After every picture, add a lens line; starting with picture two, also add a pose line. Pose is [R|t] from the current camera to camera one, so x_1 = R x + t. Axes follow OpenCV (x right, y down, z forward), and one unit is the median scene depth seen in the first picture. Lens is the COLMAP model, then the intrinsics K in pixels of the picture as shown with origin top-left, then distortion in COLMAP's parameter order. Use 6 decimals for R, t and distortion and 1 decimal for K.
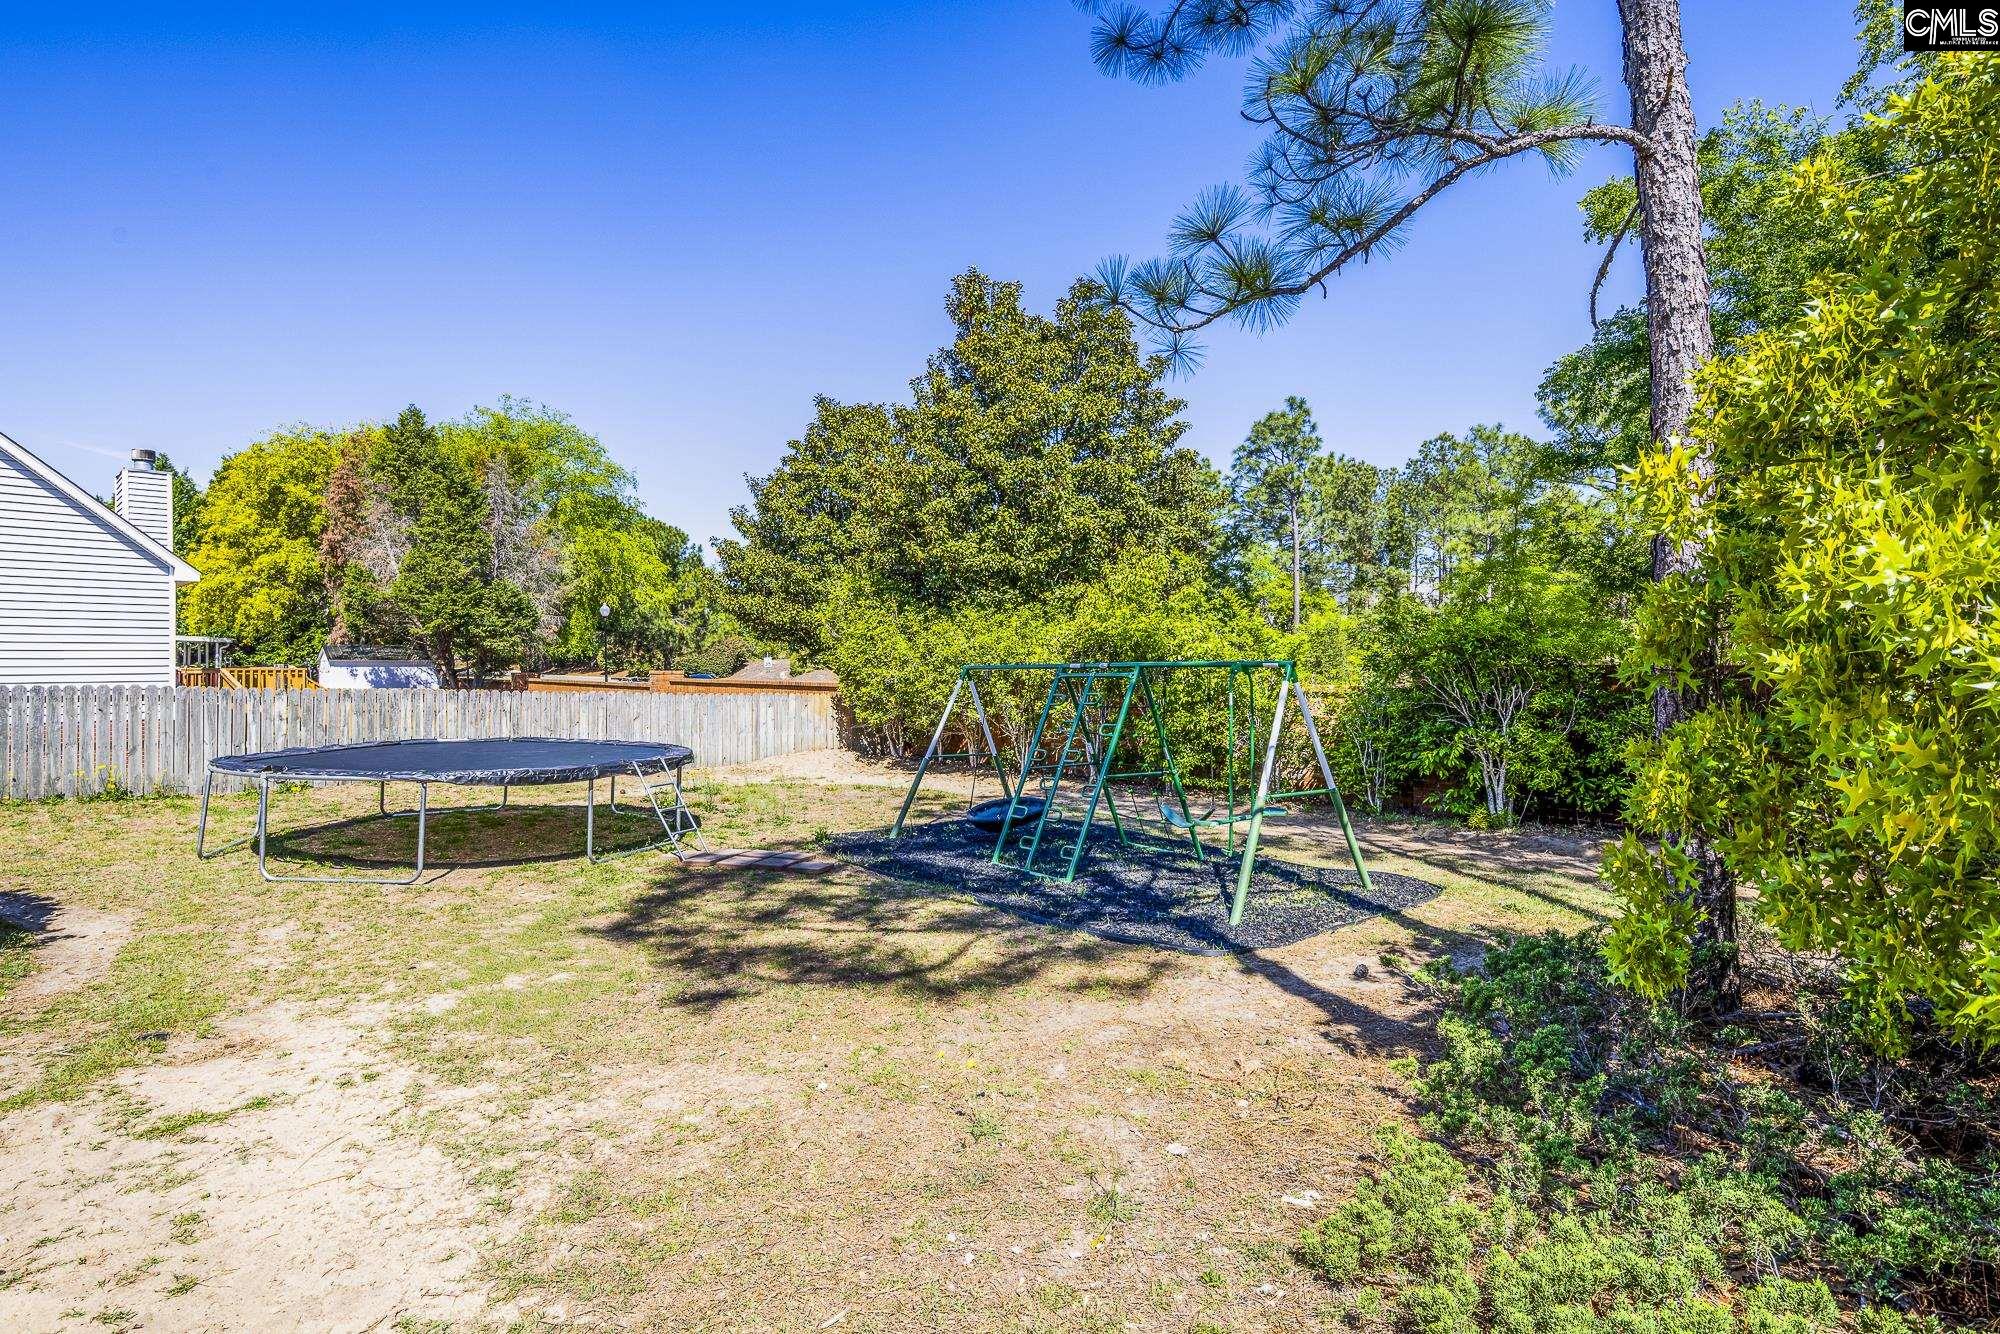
lens RADIAL K [[965.0, 0, 994.8], [0, 965.0, 663.8], [0, 0, 1]] dist [0.001734, -0.000778]
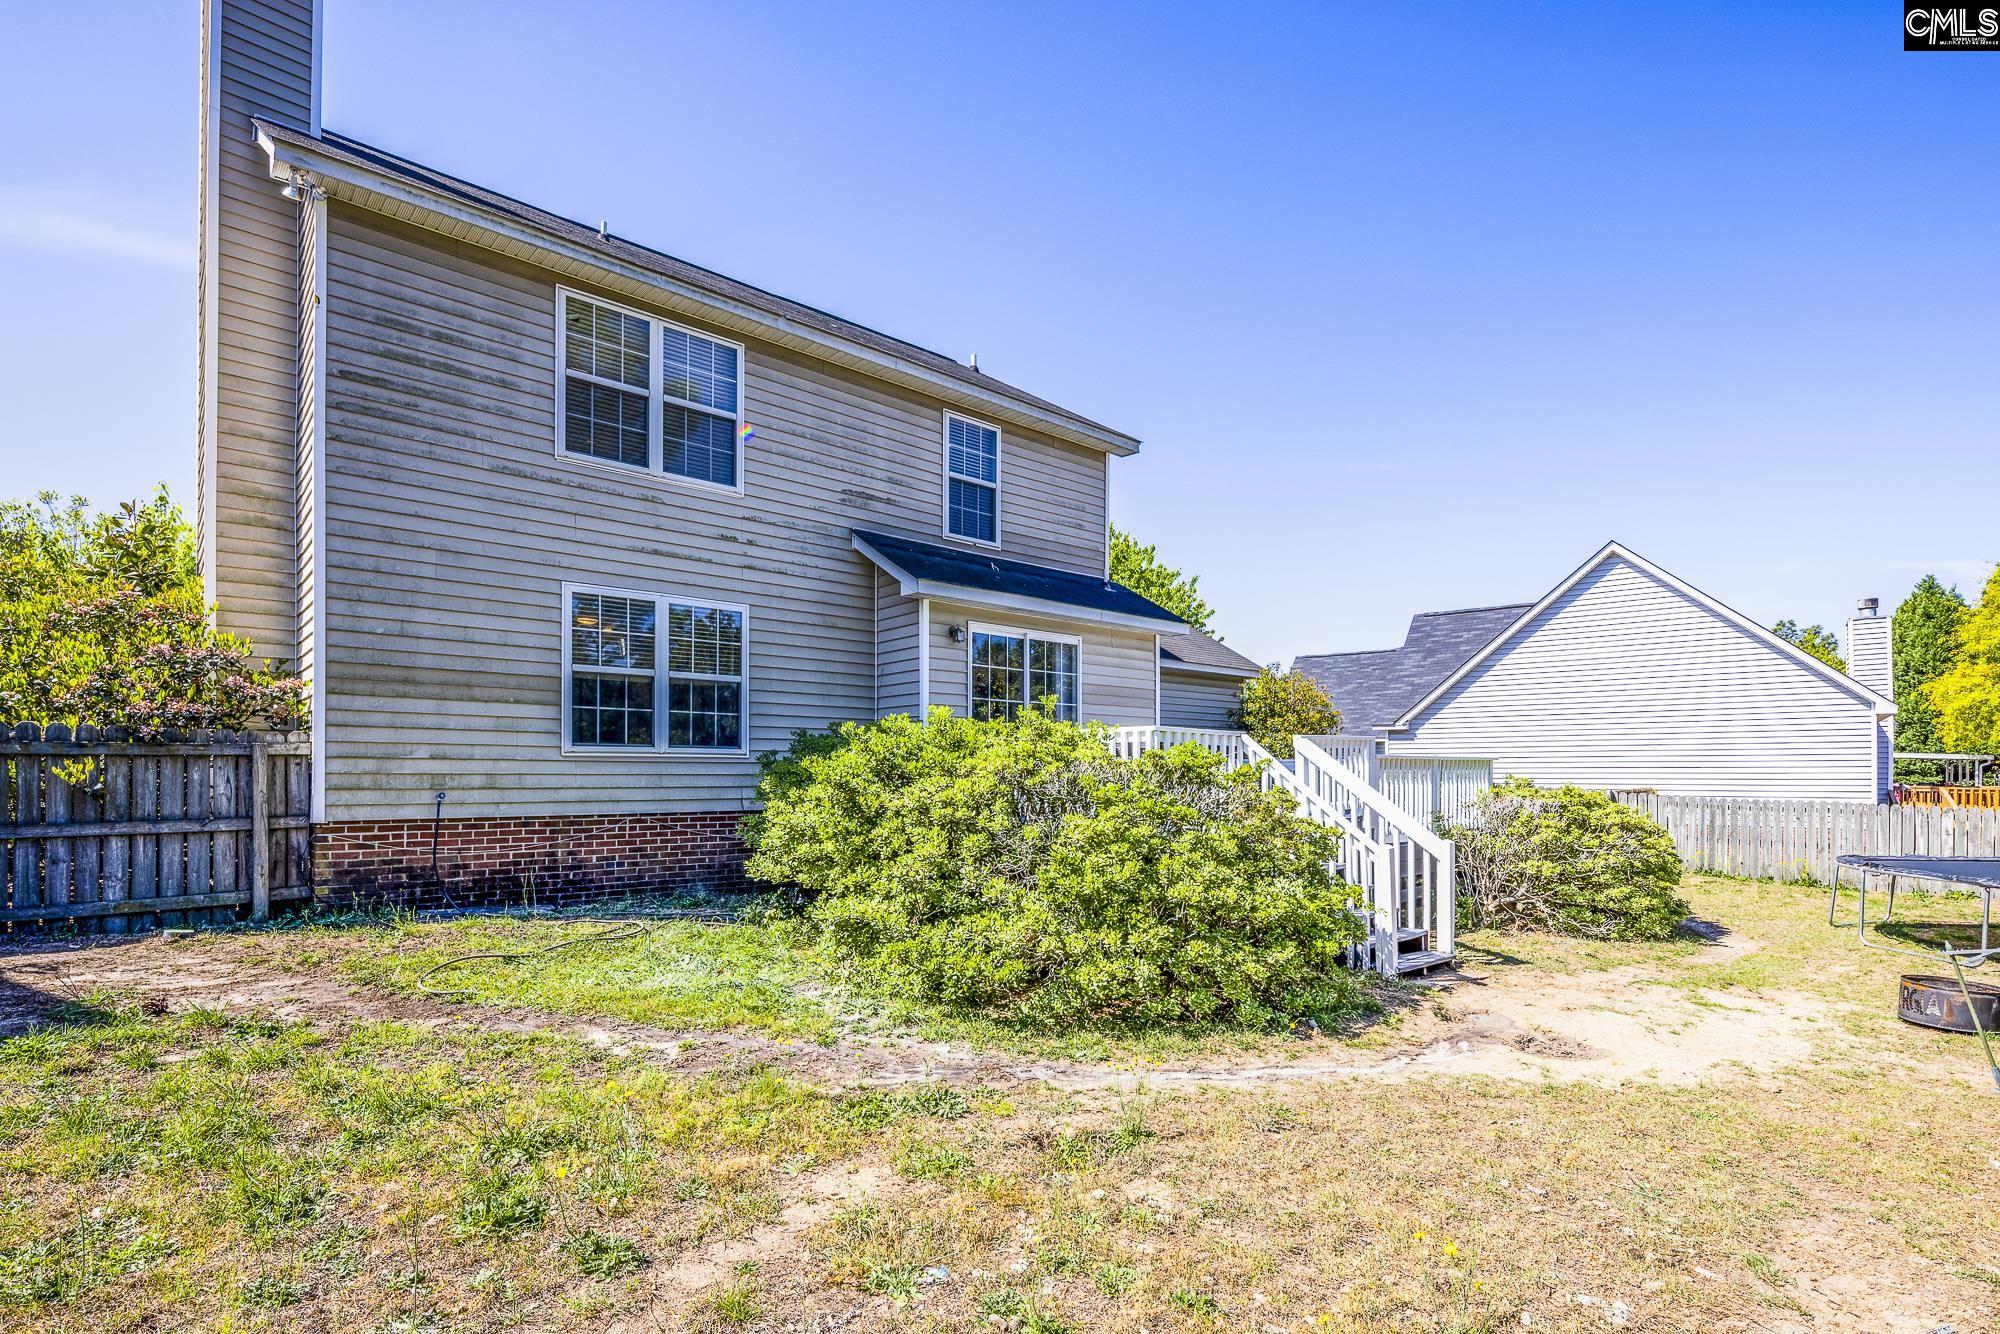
lens RADIAL K [[968.3, 0, 1013.2], [0, 968.3, 768.5], [0, 0, 1]] dist [0.001005, -0.000036]
pose [[0.081030, -0.006734, -0.996689, 0.165355], [-0.003763, 0.999968, -0.007062, -0.004066], [0.996705, 0.004323, 0.081002, -0.101052]]
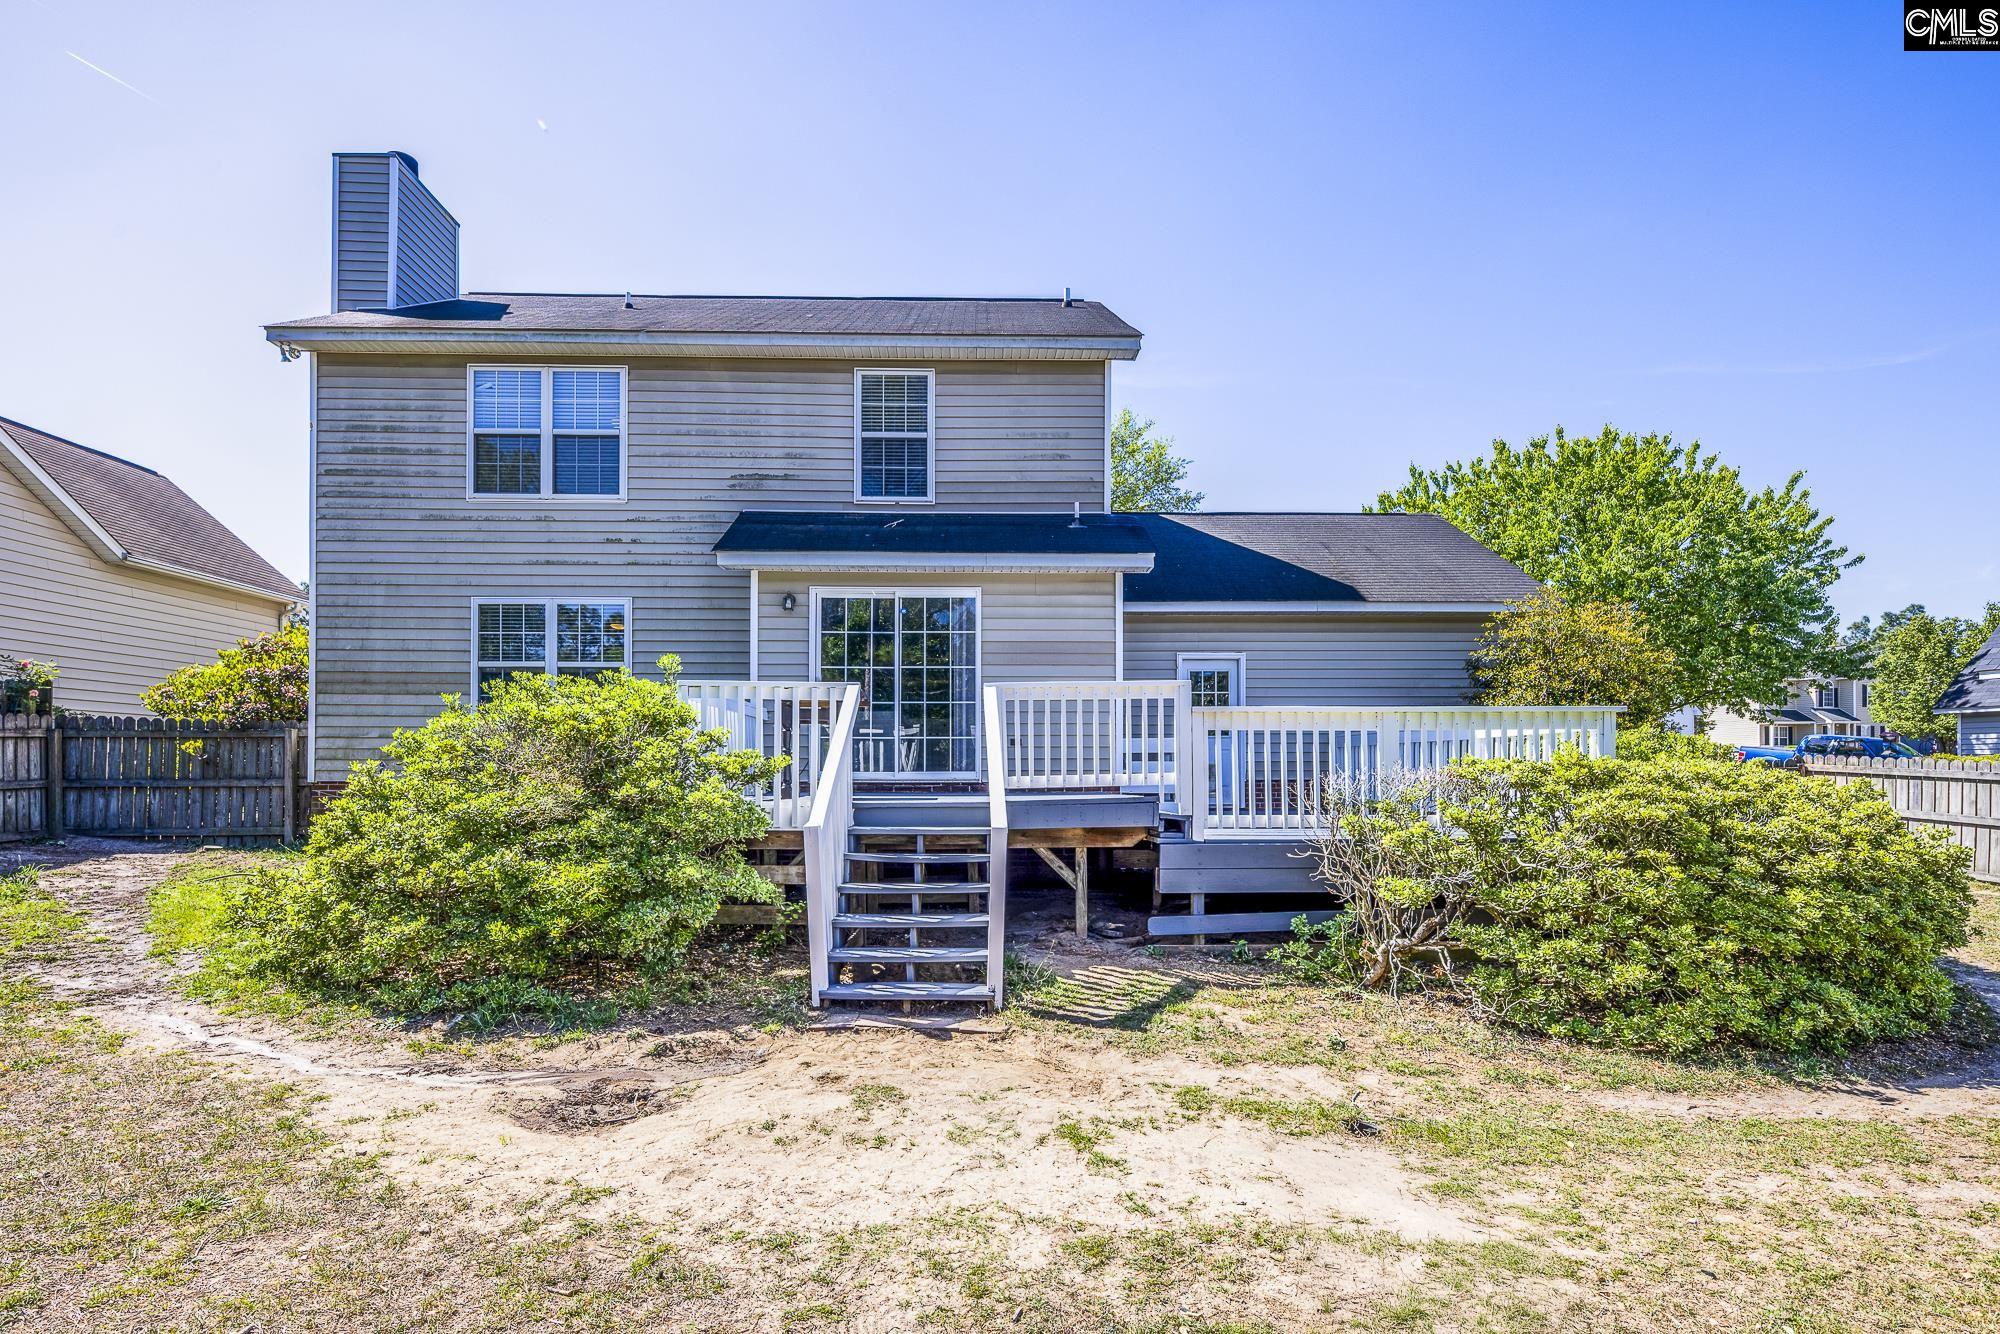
lens RADIAL K [[977.3, 0, 1009.4], [0, 977.3, 767.3], [0, 0, 1]] dist [0.001707, -0.000307]
pose [[-0.590658, -0.008309, -0.806879, 0.019920], [-0.003753, 0.999964, -0.007549, 0.006812], [0.806913, -0.001431, -0.590669, 0.225013]]
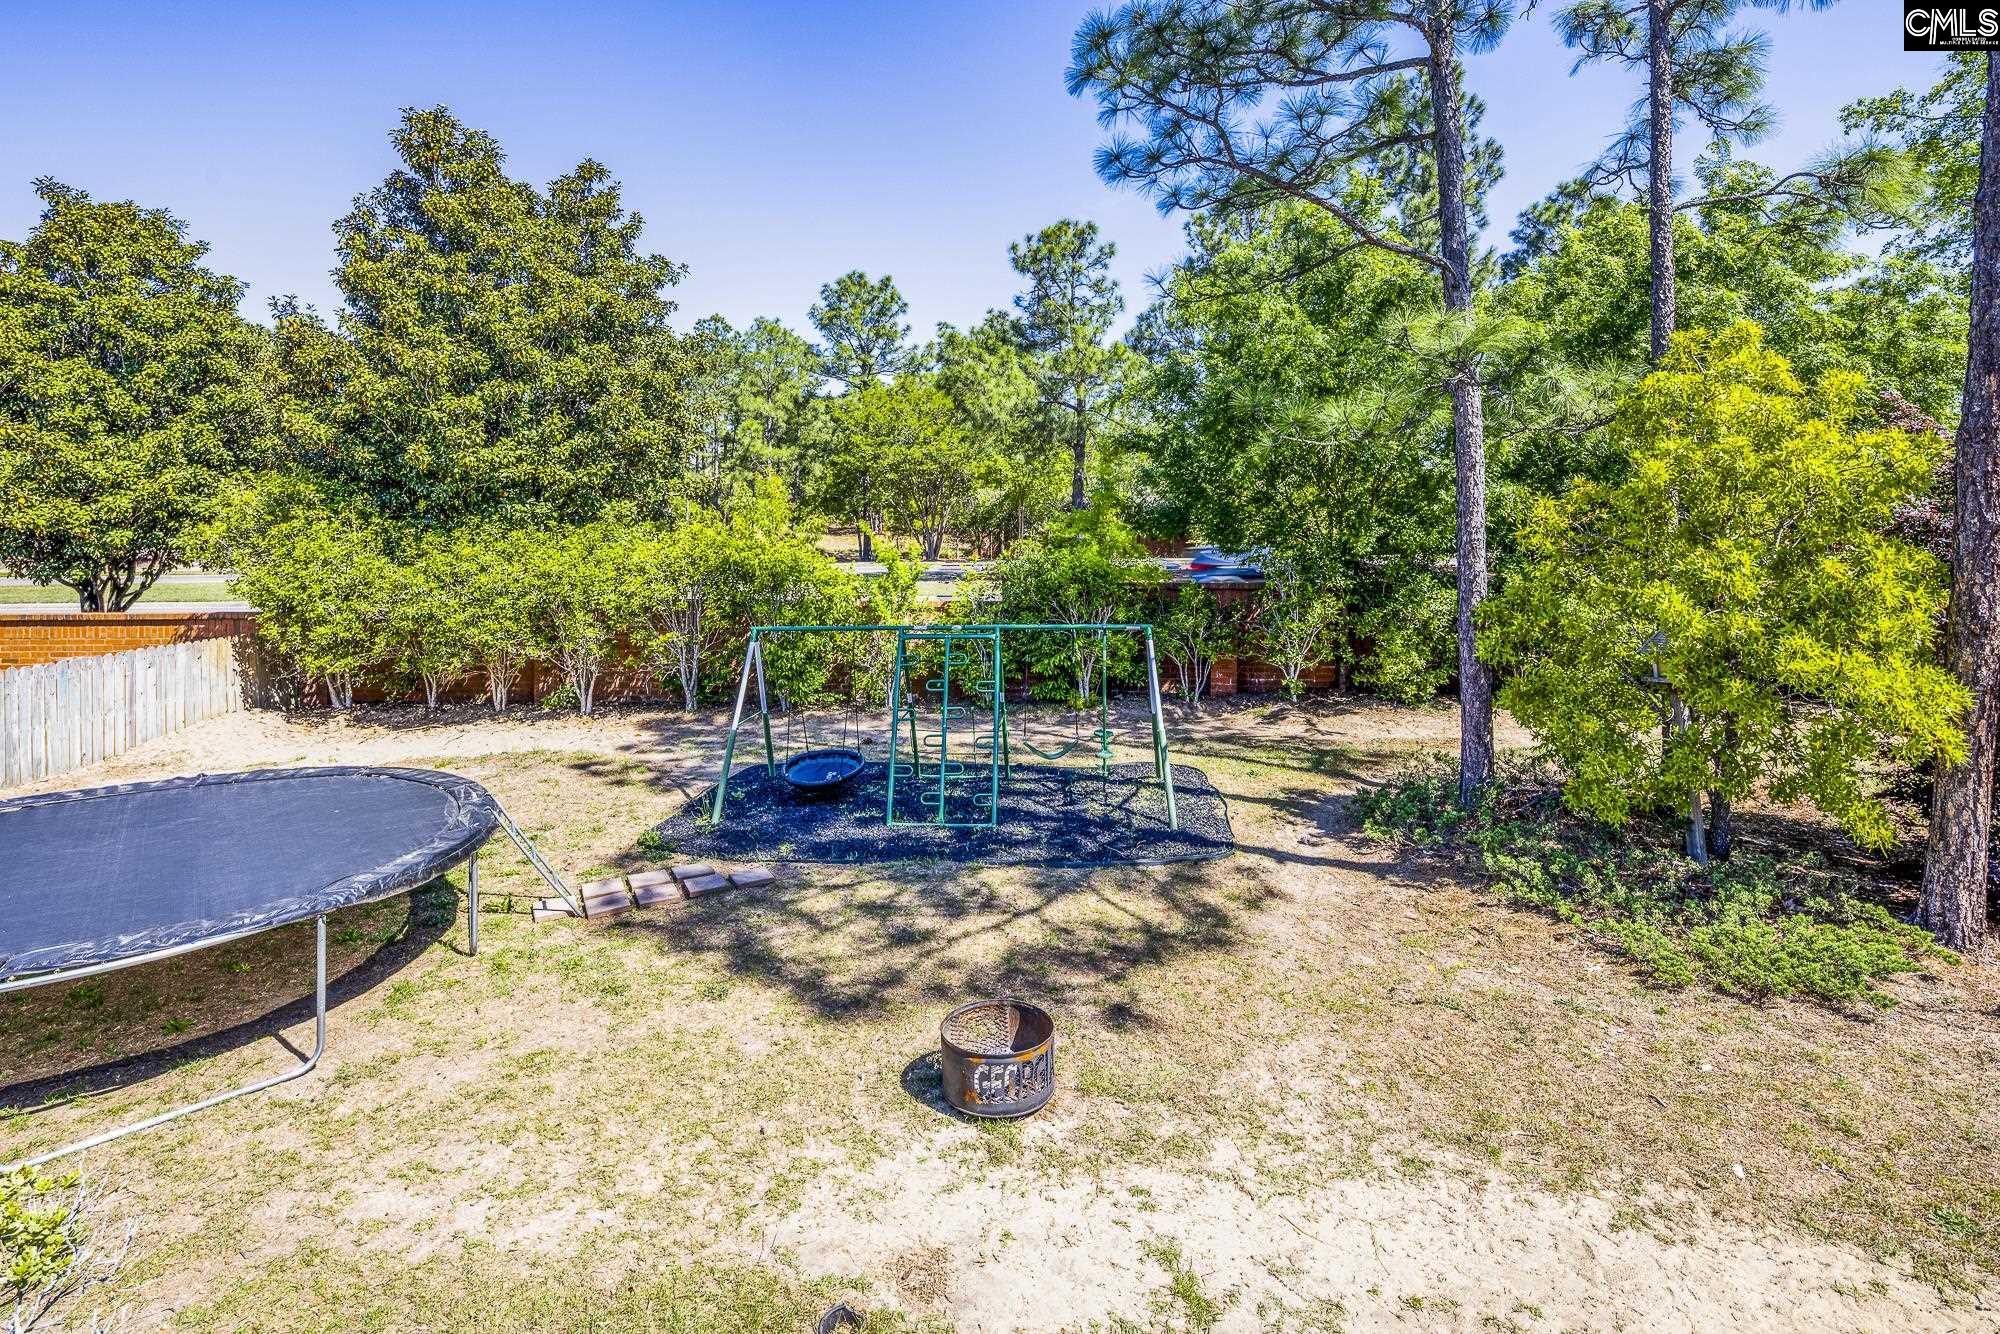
lens RADIAL K [[965.7, 0, 1002.0], [0, 965.7, 515.9], [0, 0, 1]] dist [0.002687, 0.000592]
pose [[0.685496, -0.012448, 0.727970, -0.236554], [0.008172, 0.999922, 0.009404, -0.048737], [-0.728030, -0.000498, 0.685545, 0.062848]]
